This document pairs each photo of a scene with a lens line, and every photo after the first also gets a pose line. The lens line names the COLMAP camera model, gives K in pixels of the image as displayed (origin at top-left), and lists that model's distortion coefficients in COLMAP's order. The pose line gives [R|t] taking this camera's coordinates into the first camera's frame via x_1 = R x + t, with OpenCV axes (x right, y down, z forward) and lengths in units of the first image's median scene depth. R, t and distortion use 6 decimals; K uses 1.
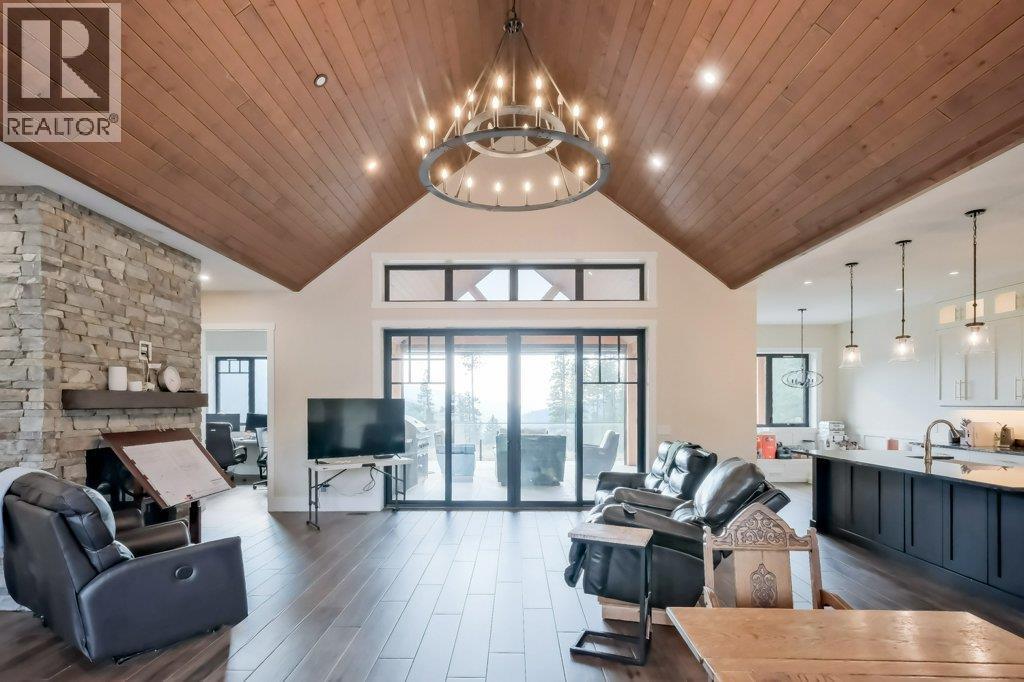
lens RADIAL K [[524.1, 0, 509.1], [0, 524.1, 402.7], [0, 0, 1]] dist [0.007754, 0.000885]
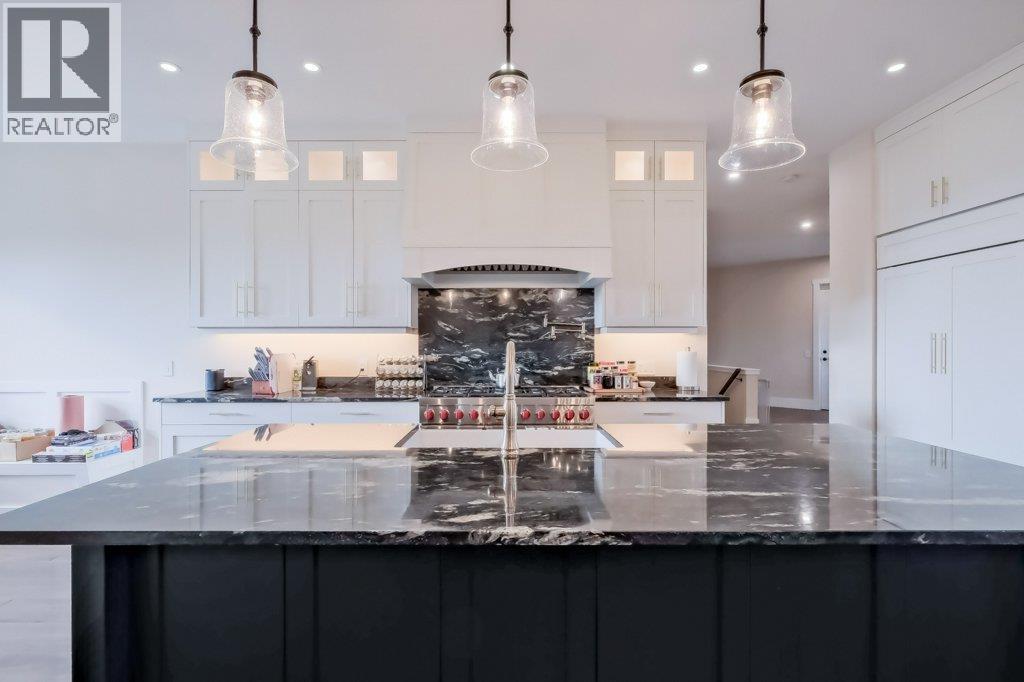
lens RADIAL K [[469.9, 0, 512.0], [0, 469.9, 341.0], [0, 0, 1]] dist [0.001815, 0.000104]
pose [[-0.013740, 0.007516, 0.999877, 0.344415], [-0.000651, 0.999971, -0.007525, 0.026408], [-0.999905, -0.000754, -0.013735, 0.736478]]
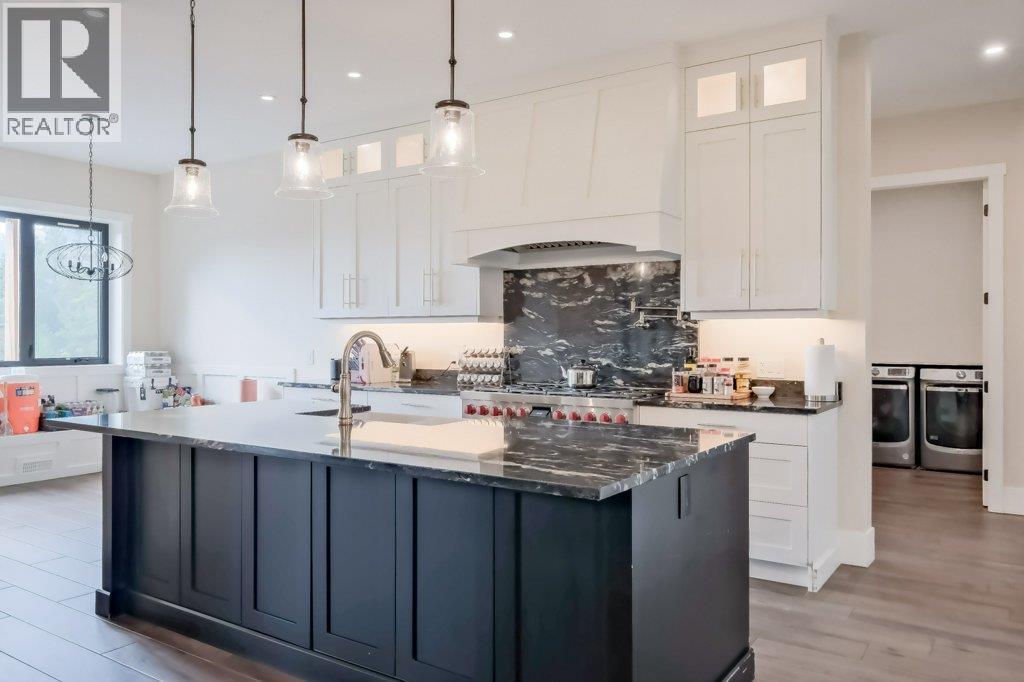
lens RADIAL K [[761.4, 0, 509.6], [0, 761.4, 334.4], [0, 0, 1]] dist [0.002004, 0.002036]
pose [[0.547996, 0.000472, 0.836481, 0.238527], [-0.001043, 0.999999, 0.000119, 0.026078], [-0.836481, -0.000938, 0.547996, 0.385479]]
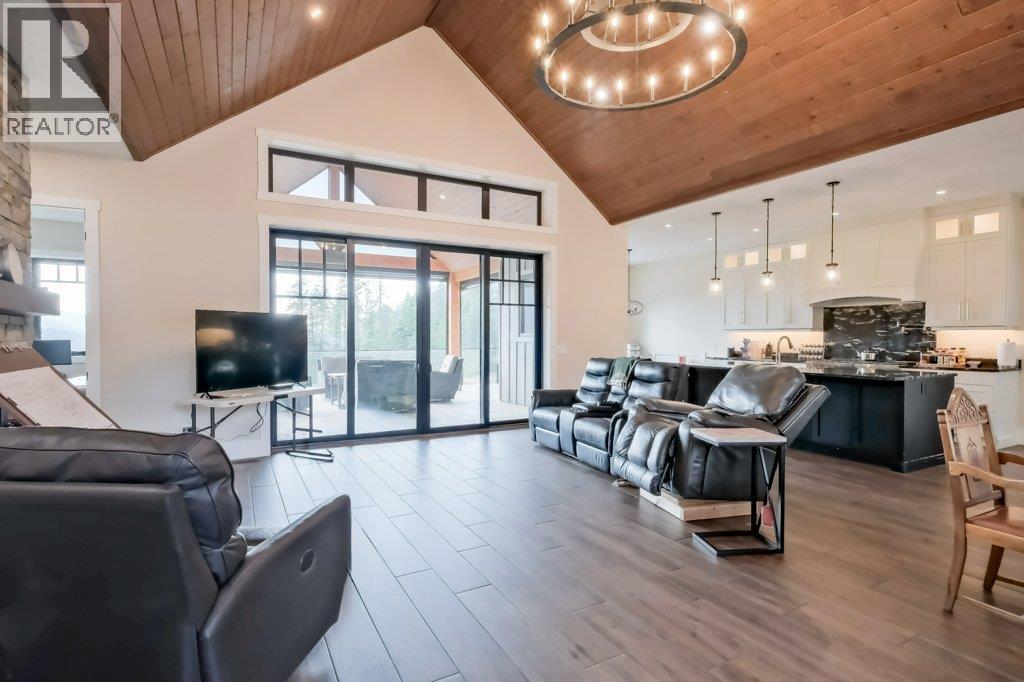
lens RADIAL K [[504.0, 0, 507.6], [0, 504.0, 342.1], [0, 0, 1]] dist [0.004034, 0.000452]
pose [[0.871564, -0.004427, 0.490262, -0.319793], [-0.001805, 0.999923, 0.012237, 0.025305], [-0.490279, -0.011550, 0.871489, 0.163877]]
